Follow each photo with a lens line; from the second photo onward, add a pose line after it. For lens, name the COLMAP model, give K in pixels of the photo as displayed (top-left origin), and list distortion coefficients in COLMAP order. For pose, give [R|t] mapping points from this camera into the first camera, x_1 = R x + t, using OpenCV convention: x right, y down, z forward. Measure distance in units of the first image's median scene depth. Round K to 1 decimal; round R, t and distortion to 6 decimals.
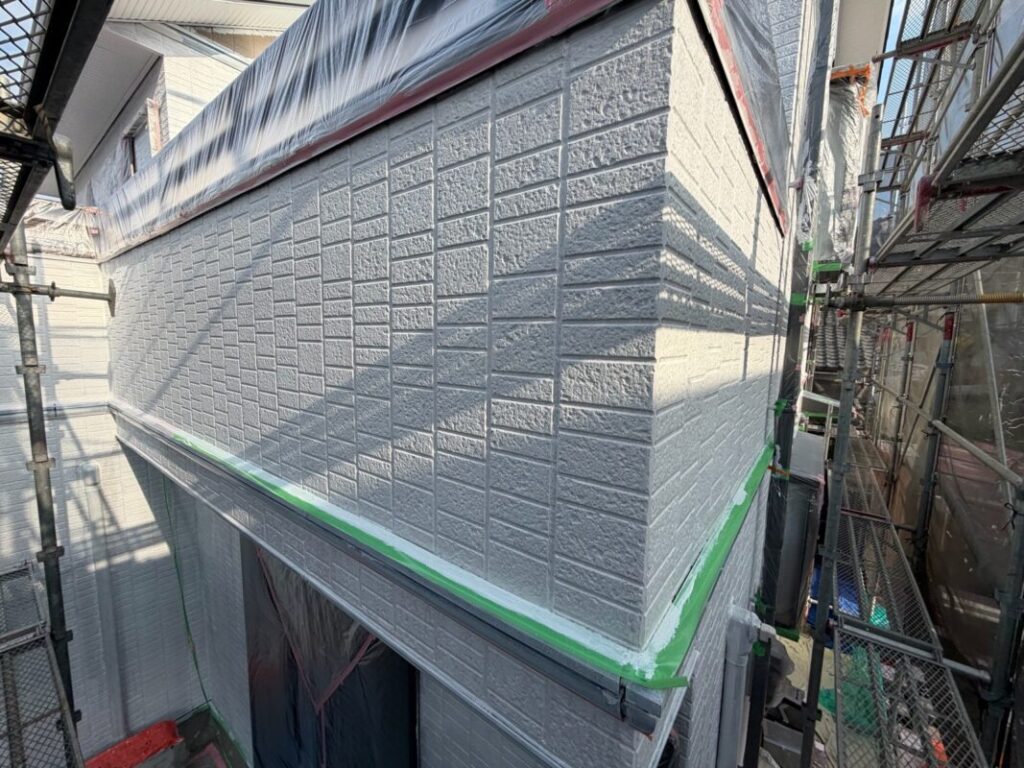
lens RADIAL K [[407.7, 0, 513.2], [0, 407.7, 381.3], [0, 0, 1]] dist [-0.000221, -0.000151]
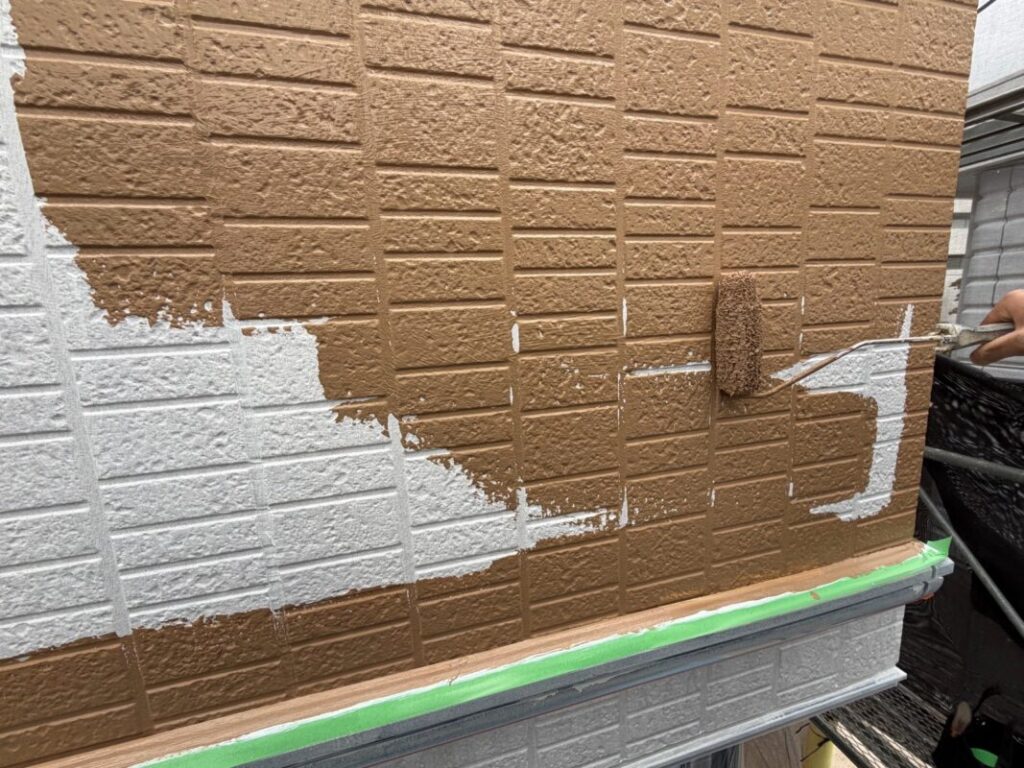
lens RADIAL K [[480.2, 0, 513.0], [0, 480.2, 390.0], [0, 0, 1]] dist [0.001618, -0.000014]
pose [[0.578636, -0.184235, 0.794505, -1.198183], [0.131591, 0.982478, 0.131986, -0.103968], [-0.804900, 0.028178, 0.592741, 0.921483]]
